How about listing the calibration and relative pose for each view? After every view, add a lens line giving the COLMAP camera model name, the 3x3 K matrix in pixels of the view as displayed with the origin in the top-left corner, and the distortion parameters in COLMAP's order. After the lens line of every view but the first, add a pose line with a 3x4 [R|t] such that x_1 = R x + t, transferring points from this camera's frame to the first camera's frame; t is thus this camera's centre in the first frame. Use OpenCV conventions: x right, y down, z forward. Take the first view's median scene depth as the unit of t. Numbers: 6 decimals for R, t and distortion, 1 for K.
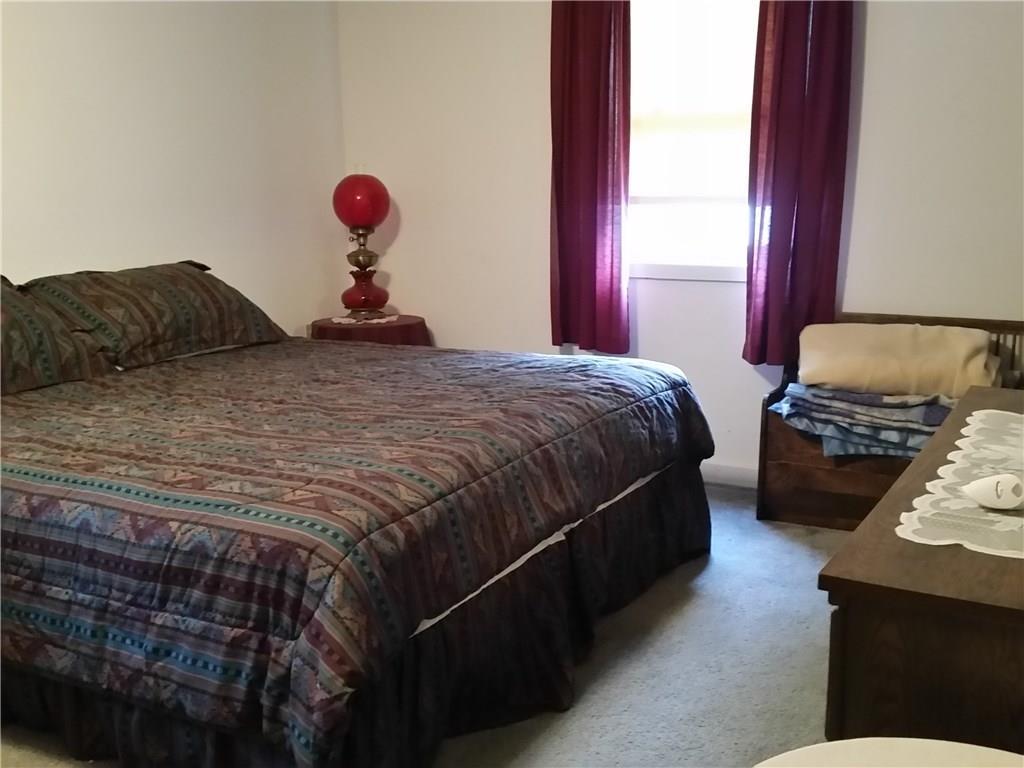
lens RADIAL K [[1106.3, 0, 528.4], [0, 1106.3, 385.7], [0, 0, 1]] dist [0.209437, -0.524349]
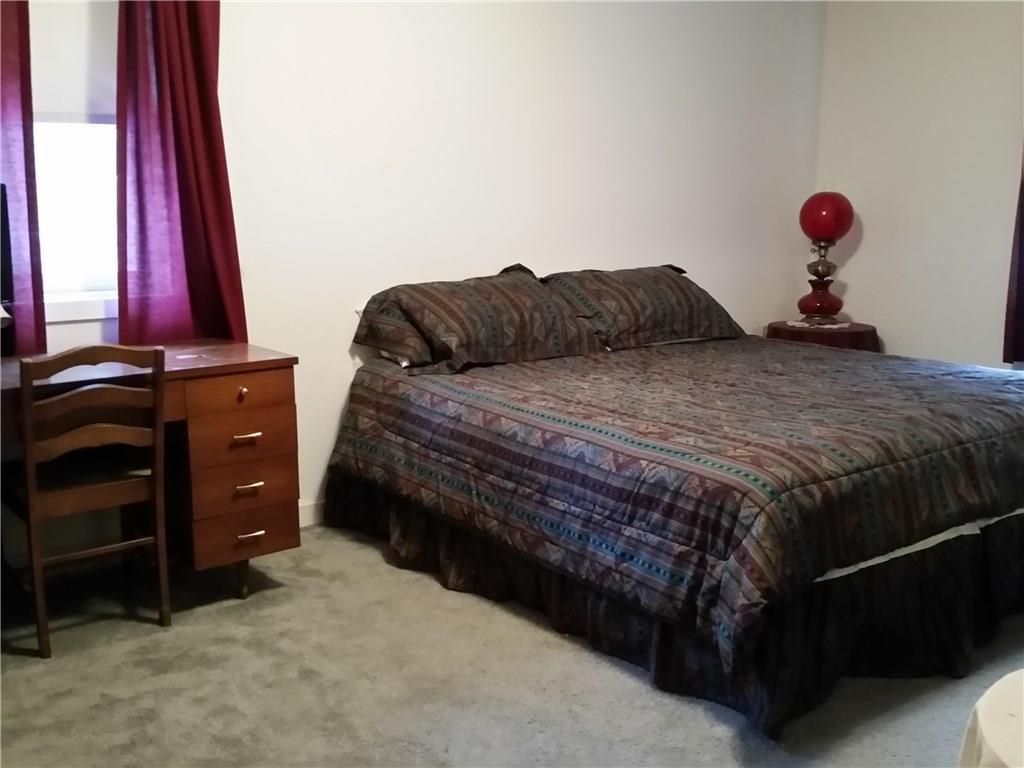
lens RADIAL K [[1106.3, 0, 528.4], [0, 1106.3, 385.7], [0, 0, 1]] dist [0.209437, -0.524349]
pose [[0.914982, 0.092690, -0.392704, 0.058359], [-0.095611, 0.995344, 0.012161, 0.027116], [0.392003, 0.026420, 0.919585, -0.229727]]
